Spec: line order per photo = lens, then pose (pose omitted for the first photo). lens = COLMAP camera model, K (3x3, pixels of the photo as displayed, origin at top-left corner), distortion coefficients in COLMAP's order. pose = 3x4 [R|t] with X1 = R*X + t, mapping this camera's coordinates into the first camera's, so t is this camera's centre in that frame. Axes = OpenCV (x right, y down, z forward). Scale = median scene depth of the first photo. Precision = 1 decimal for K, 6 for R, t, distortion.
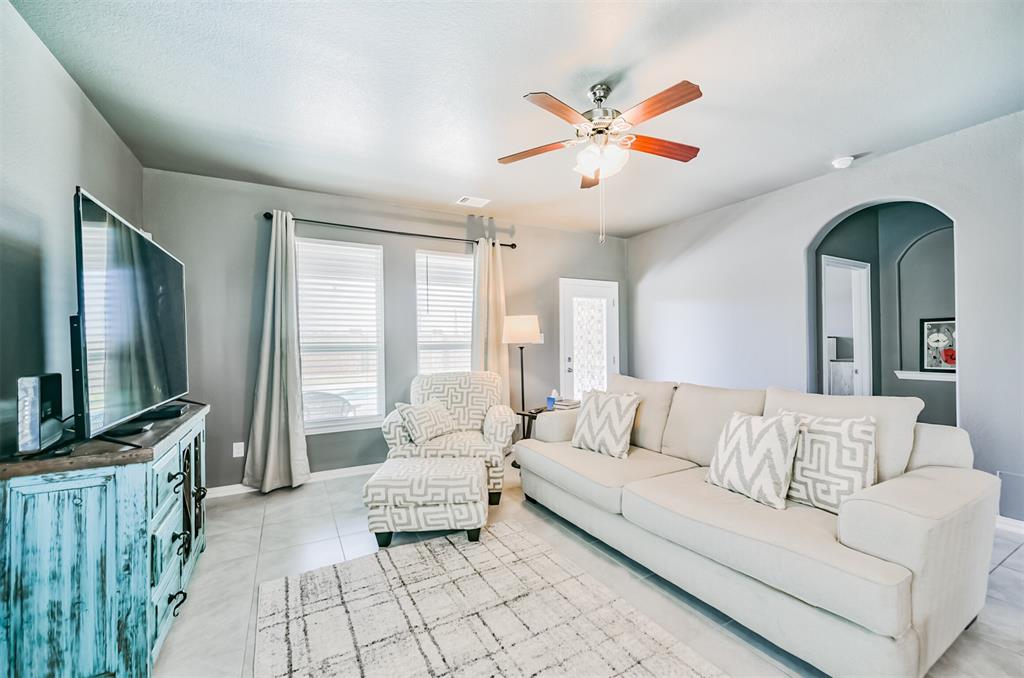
lens RADIAL K [[417.3, 0, 521.9], [0, 417.3, 340.9], [0, 0, 1]] dist [-0.000821, -0.000160]
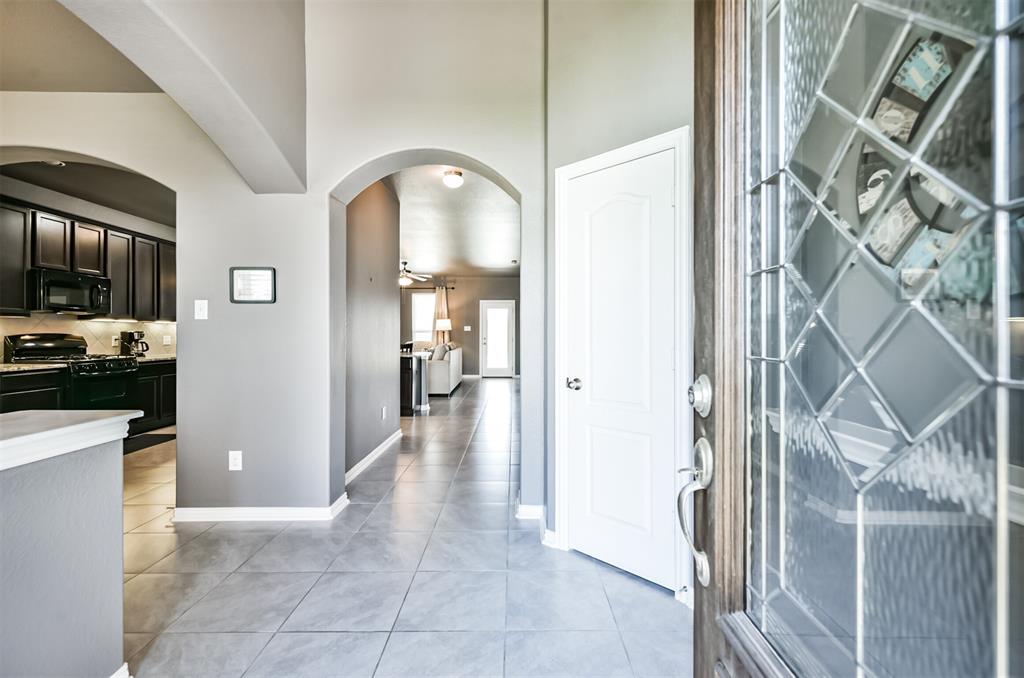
lens RADIAL K [[429.8, 0, 501.8], [0, 429.8, 337.5], [0, 0, 1]] dist [-0.002736, -0.000323]
pose [[0.868068, 0.021967, -0.495958, 1.527185], [-0.011873, 0.999653, 0.023495, -0.015176], [0.496303, -0.014506, 0.868028, -1.028241]]
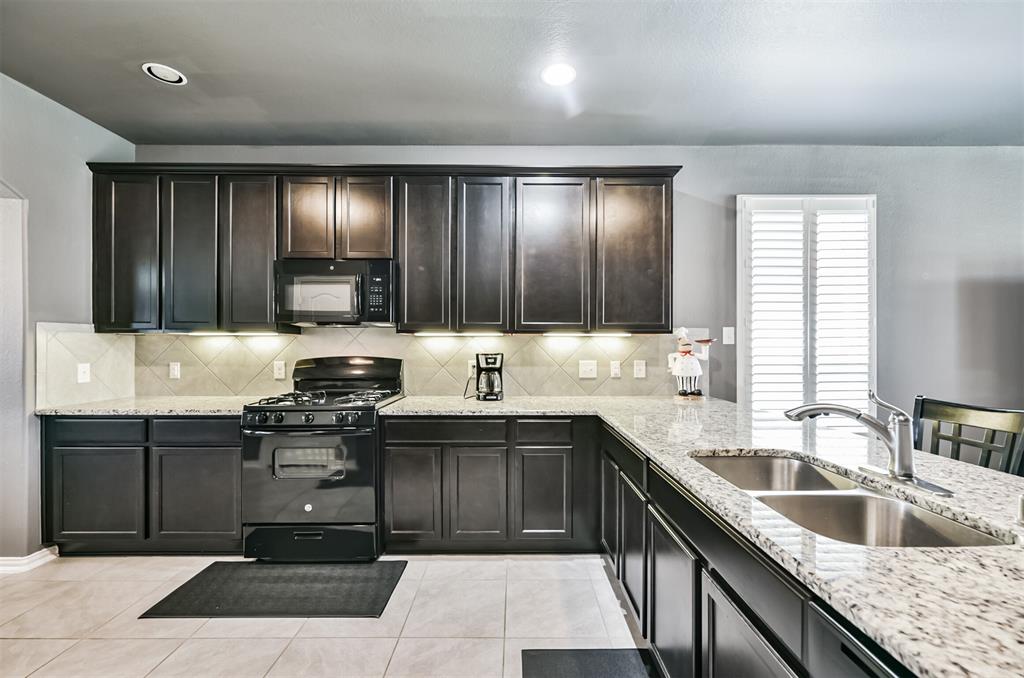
lens RADIAL K [[429.8, 0, 521.5], [0, 429.8, 346.6], [0, 0, 1]] dist [-0.002736, -0.000323]
pose [[-0.480407, 0.014593, -0.876924, 0.618419], [0.013841, 0.999863, 0.009056, -0.007394], [0.876937, -0.007787, -0.480543, -0.136071]]
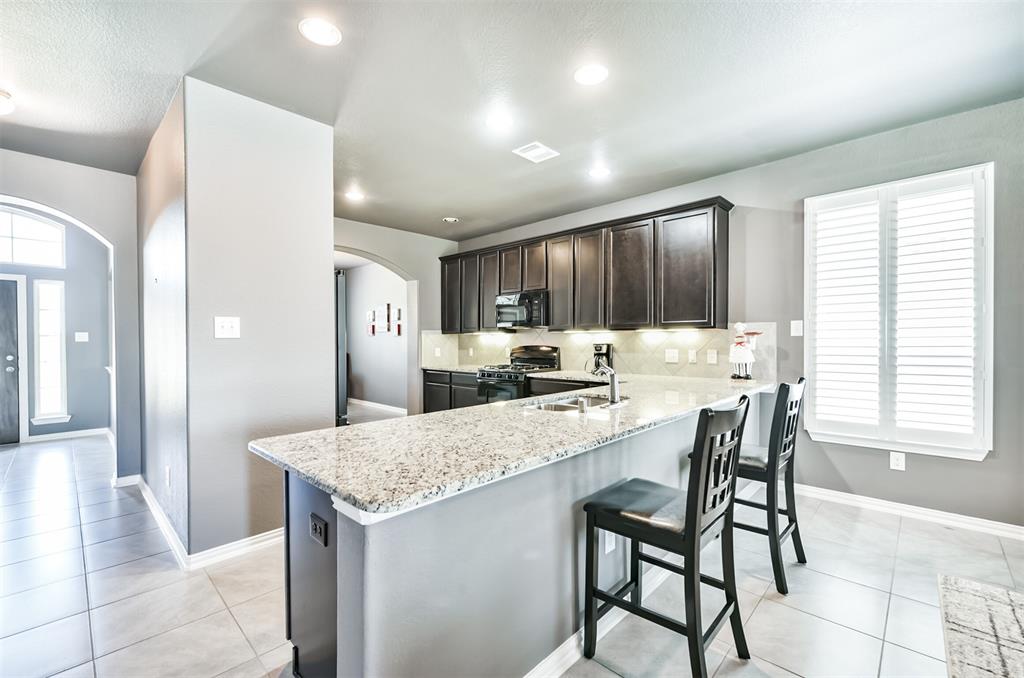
lens RADIAL K [[429.8, 0, 513.8], [0, 429.8, 344.9], [0, 0, 1]] dist [-0.002736, -0.000323]
pose [[-0.955815, 0.021536, -0.293179, 0.554265], [0.020524, 0.999768, 0.006530, 0.000191], [0.293252, 0.000224, -0.956035, 0.416612]]
